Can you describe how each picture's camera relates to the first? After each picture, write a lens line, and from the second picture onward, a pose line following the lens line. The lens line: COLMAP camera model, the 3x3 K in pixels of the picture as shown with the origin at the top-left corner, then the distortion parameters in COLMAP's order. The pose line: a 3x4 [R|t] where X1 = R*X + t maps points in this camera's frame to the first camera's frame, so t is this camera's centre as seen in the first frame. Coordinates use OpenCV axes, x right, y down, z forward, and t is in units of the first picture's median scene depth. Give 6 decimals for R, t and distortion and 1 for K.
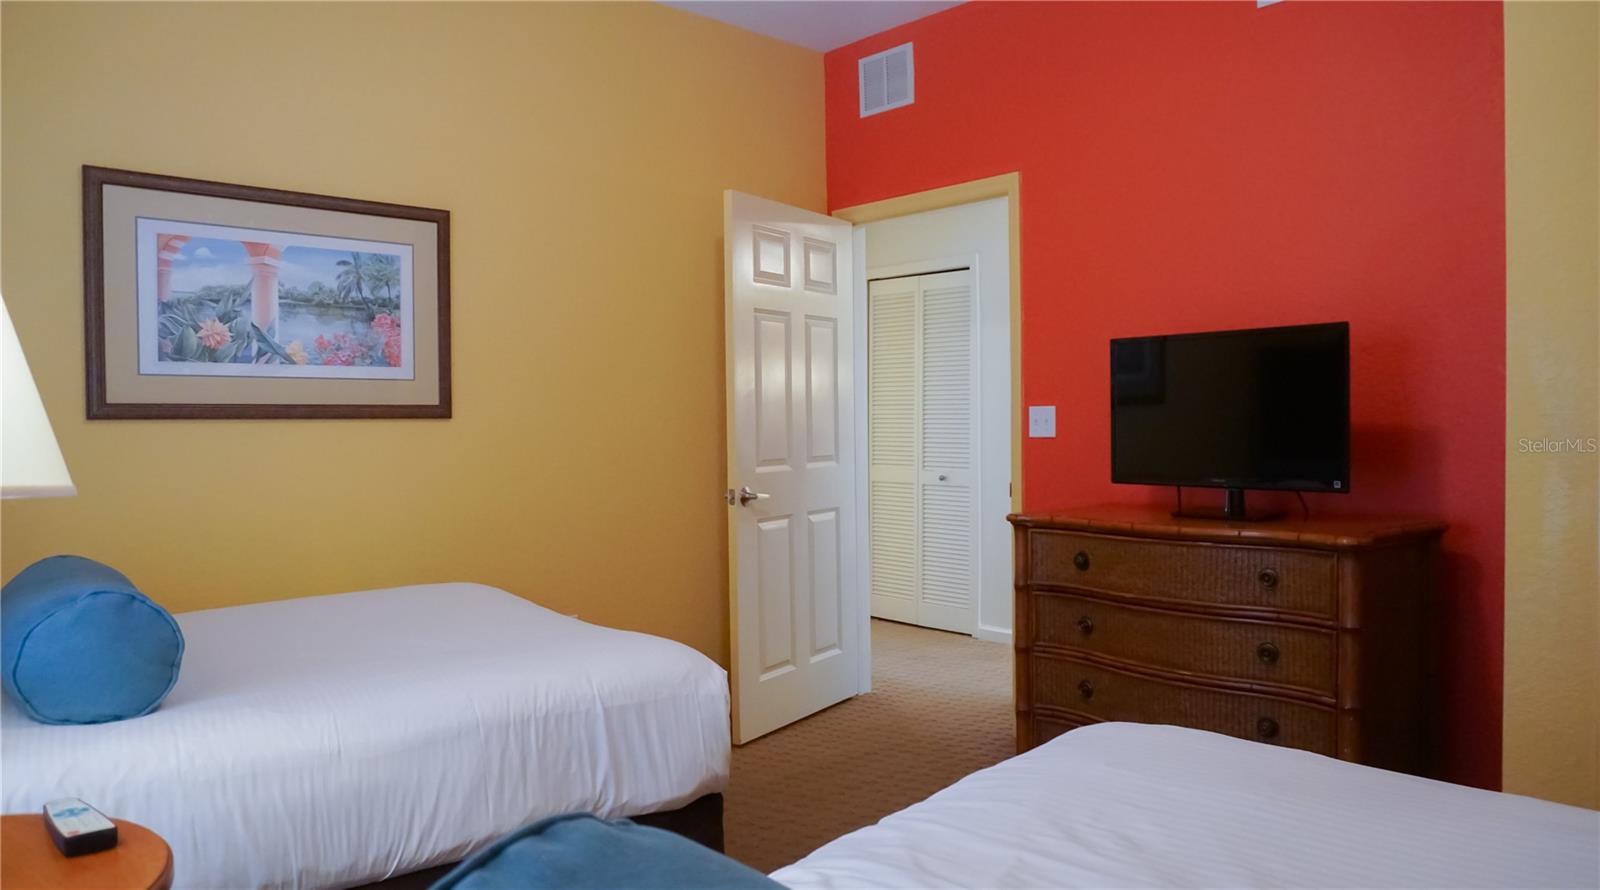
lens RADIAL K [[1161.6, 0, 800.0], [0, 1161.6, 445.0], [0, 0, 1]] dist [-0.004463, -0.002609]
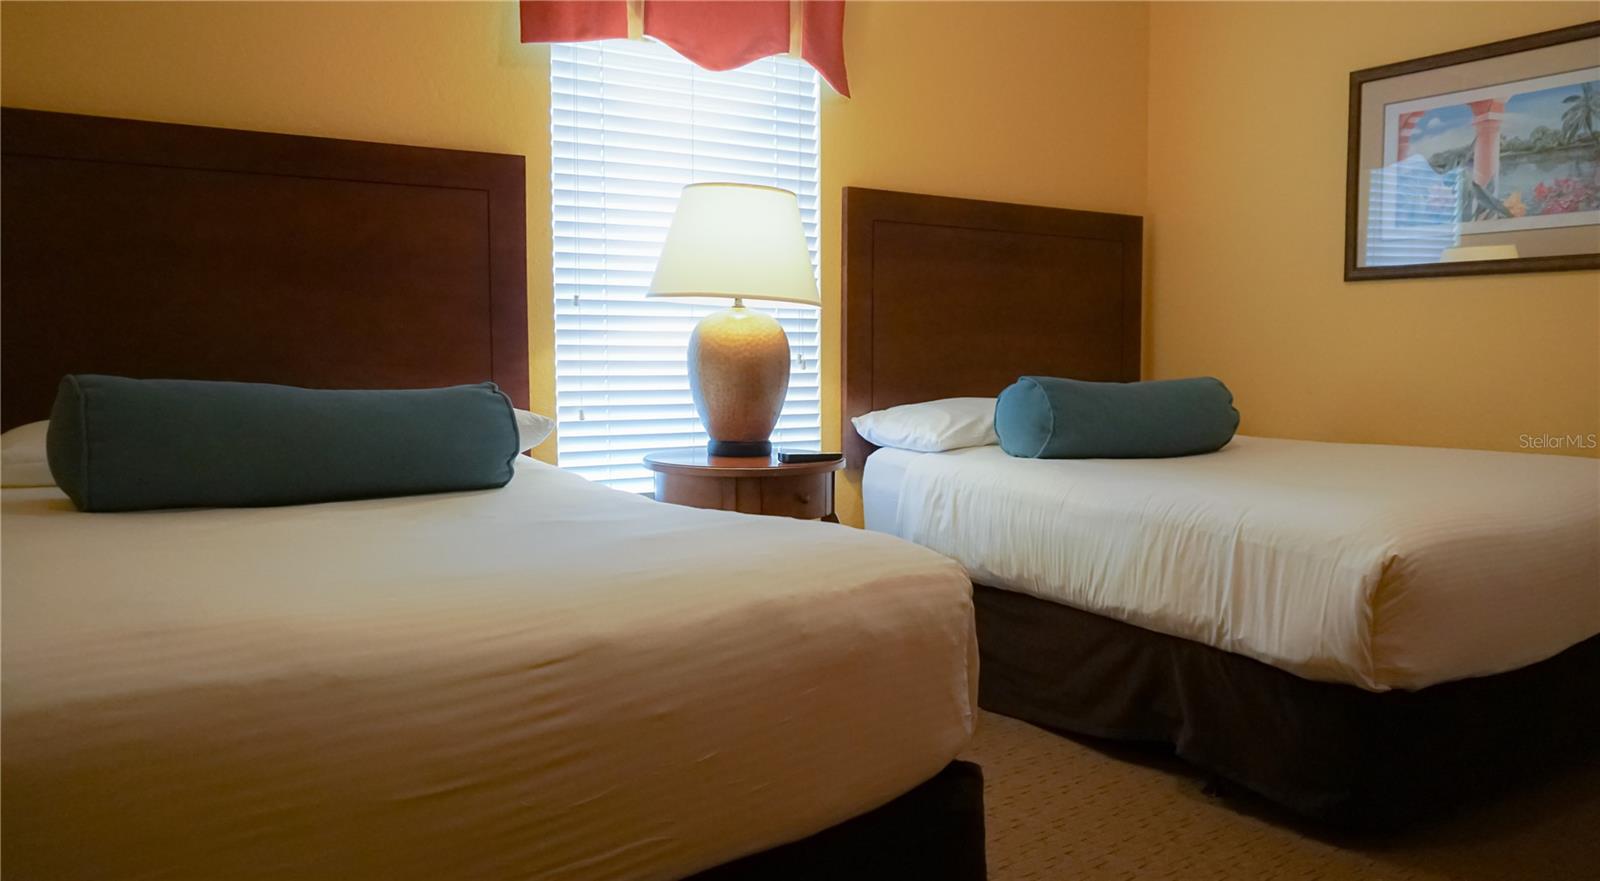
lens RADIAL K [[1127.9, 0, 800.0], [0, 1127.9, 440.5], [0, 0, 1]] dist [-0.001737, 0.001103]
pose [[-0.171580, 0.090371, -0.981016, 0.621443], [-0.026063, 0.995019, 0.096220, 0.042028], [0.984825, 0.042077, -0.168370, 0.580335]]
